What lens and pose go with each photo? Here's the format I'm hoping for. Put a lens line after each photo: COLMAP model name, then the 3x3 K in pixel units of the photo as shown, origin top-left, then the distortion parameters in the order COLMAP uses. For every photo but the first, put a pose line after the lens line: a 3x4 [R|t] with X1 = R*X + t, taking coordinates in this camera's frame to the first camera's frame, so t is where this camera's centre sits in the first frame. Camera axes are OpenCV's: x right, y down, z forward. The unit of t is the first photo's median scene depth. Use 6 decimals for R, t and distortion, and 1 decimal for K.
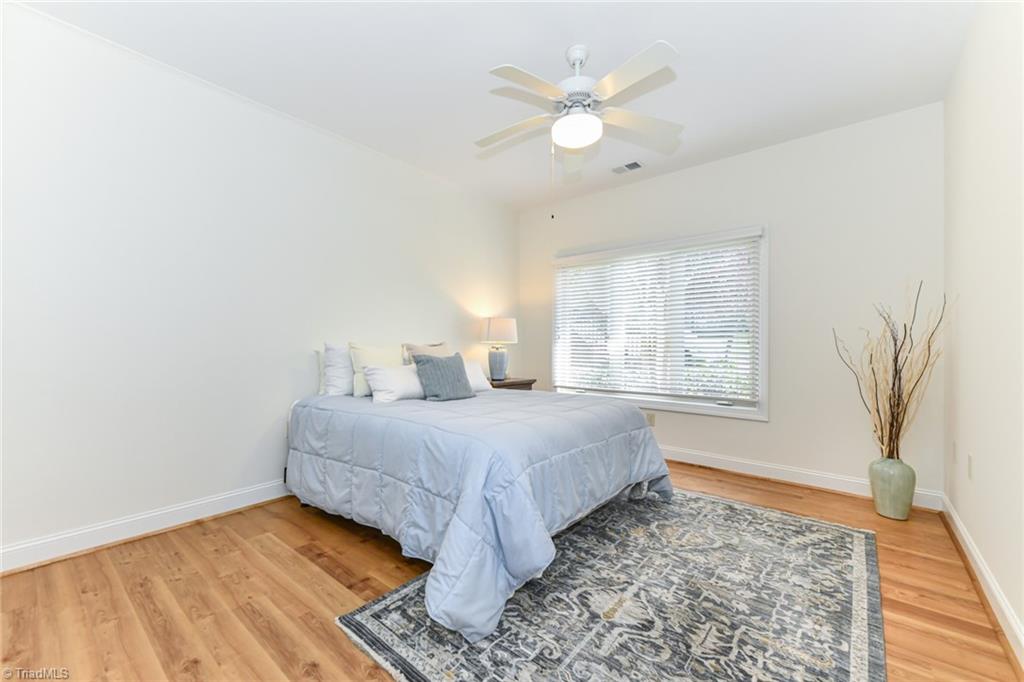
lens RADIAL K [[411.8, 0, 511.9], [0, 411.8, 344.2], [0, 0, 1]] dist [0.015998, -0.002229]
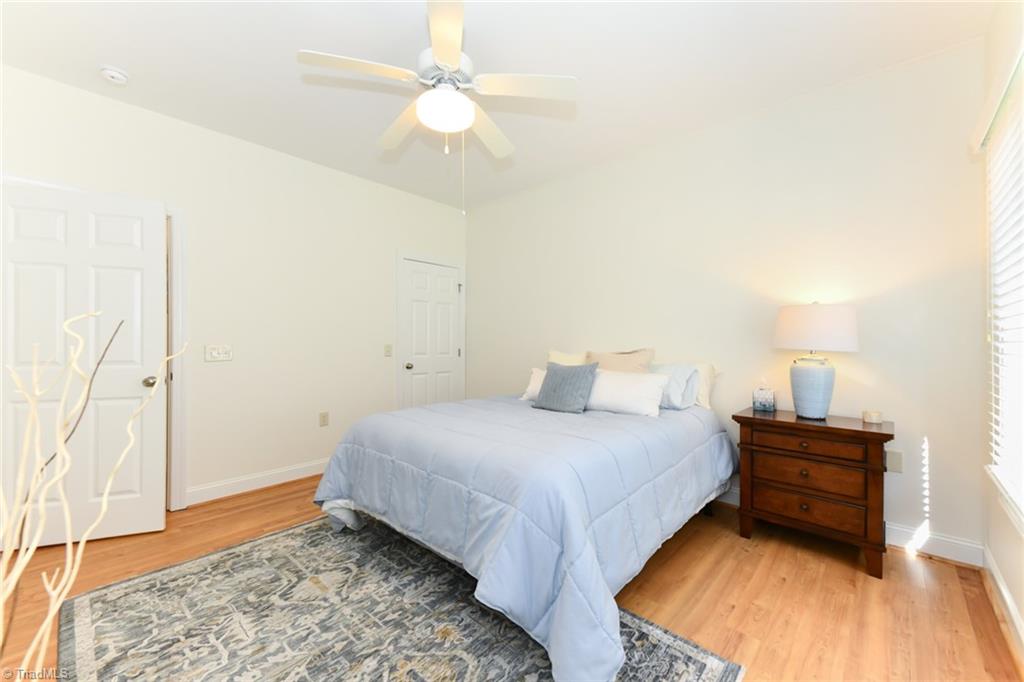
lens RADIAL K [[411.8, 0, 511.6], [0, 411.8, 340.0], [0, 0, 1]] dist [0.015998, -0.002229]
pose [[-0.047781, -0.005195, -0.998844, 1.453837], [0.000222, 0.999986, -0.005211, -0.040960], [0.998858, -0.000470, -0.047779, 1.671933]]
